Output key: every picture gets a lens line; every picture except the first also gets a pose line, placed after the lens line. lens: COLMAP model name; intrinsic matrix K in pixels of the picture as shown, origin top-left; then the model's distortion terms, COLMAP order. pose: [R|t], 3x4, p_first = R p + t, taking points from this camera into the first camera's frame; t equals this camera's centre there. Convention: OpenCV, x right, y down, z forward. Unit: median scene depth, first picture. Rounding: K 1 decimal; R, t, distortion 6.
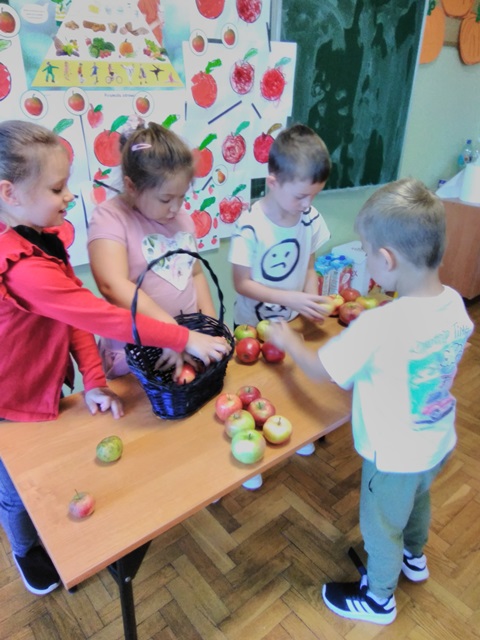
lens RADIAL K [[479.6, 0, 240.5], [0, 479.6, 317.2], [0, 0, 1]] dist [0.042694, -0.058029]
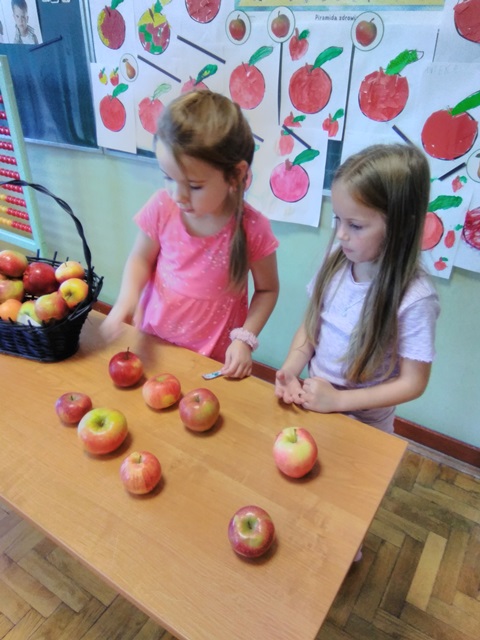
lens RADIAL K [[479.6, 0, 240.7], [0, 479.6, 322.5], [0, 0, 1]] dist [0.042694, -0.058029]
pose [[0.304929, 0.486493, -0.818745, 0.505291], [-0.428191, 0.837929, 0.338419, -0.237410], [0.850689, 0.247385, 0.463820, 0.601846]]
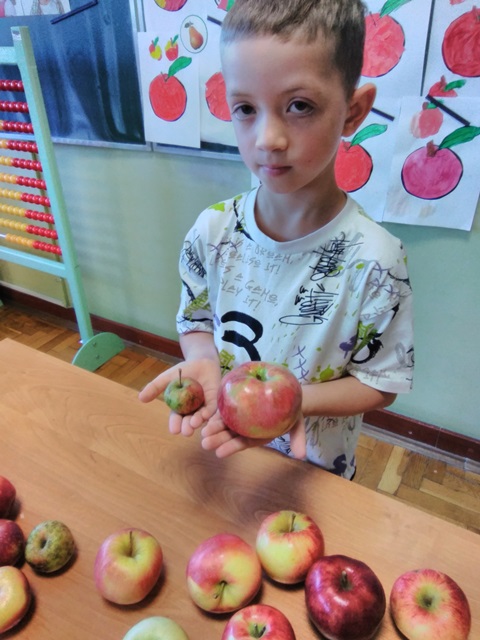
lens RADIAL K [[479.6, 0, 228.0], [0, 479.6, 328.9], [0, 0, 1]] dist [0.042694, -0.058029]
pose [[0.351614, 0.478202, -0.804792, 0.238518], [-0.386861, 0.857071, 0.340246, -0.132829], [0.852470, 0.191708, 0.486356, 0.510533]]
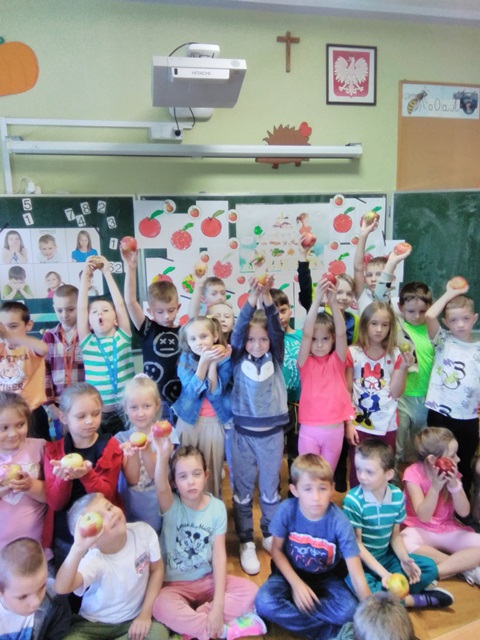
lens RADIAL K [[479.6, 0, 241.0], [0, 479.6, 319.8], [0, 0, 1]] dist [0.042694, -0.058029]
pose [[0.884050, 0.043430, -0.465370, 0.450164], [-0.174030, 0.954666, -0.241507, 0.186934], [0.433784, 0.294493, 0.851531, -0.588115]]
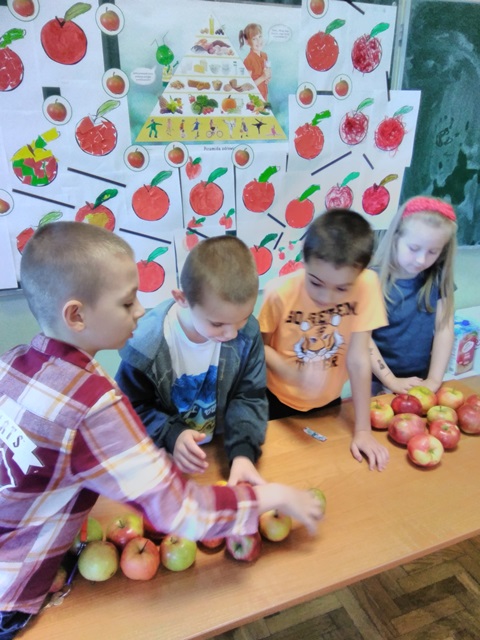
lens RADIAL K [[479.6, 0, 239.0], [0, 479.6, 318.2], [0, 0, 1]] dist [0.042694, -0.058029]
pose [[0.947207, 0.100703, -0.304396, 0.129084], [-0.124428, 0.990442, -0.059523, -0.042044], [0.295493, 0.094256, 0.950684, 0.065425]]
